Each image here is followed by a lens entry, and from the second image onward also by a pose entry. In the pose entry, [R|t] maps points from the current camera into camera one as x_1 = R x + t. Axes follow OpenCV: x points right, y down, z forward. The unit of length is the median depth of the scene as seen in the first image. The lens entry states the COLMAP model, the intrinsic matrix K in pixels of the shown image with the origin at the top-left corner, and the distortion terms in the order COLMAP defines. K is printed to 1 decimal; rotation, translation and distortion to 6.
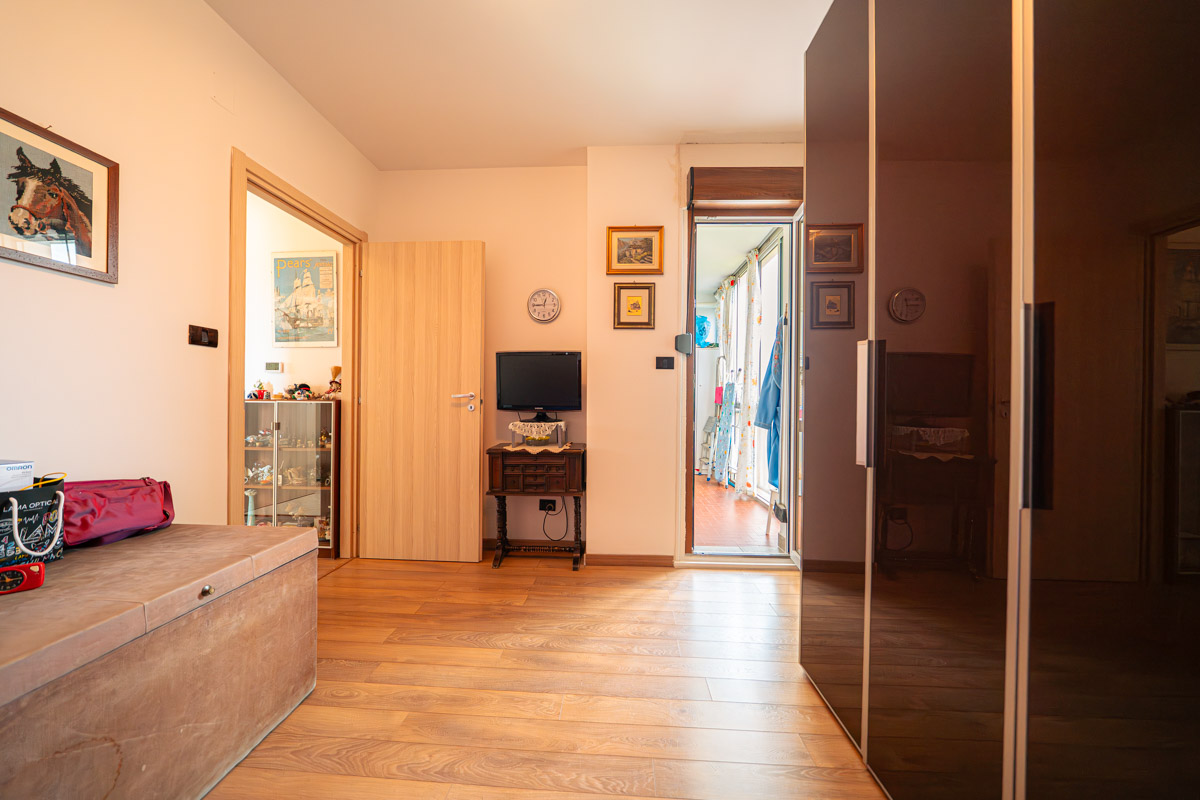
lens RADIAL K [[409.2, 0, 596.1], [0, 409.2, 400.8], [0, 0, 1]] dist [-0.010767, 0.001623]
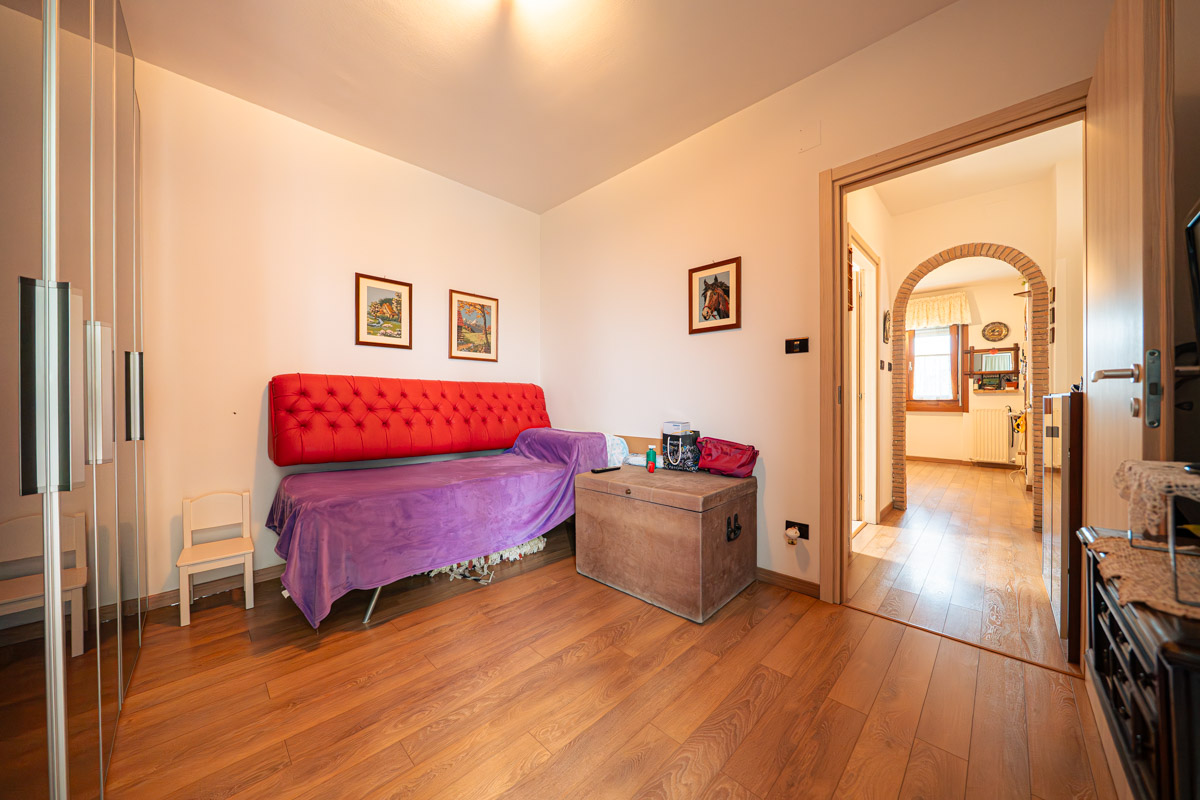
lens RADIAL K [[409.2, 0, 596.1], [0, 409.2, 400.8], [0, 0, 1]] dist [-0.010767, 0.001623]
pose [[-0.665495, -0.003077, -0.746396, 0.405436], [-0.001410, 0.999995, -0.002866, 0.019330], [0.746401, -0.000854, -0.665496, 1.391303]]
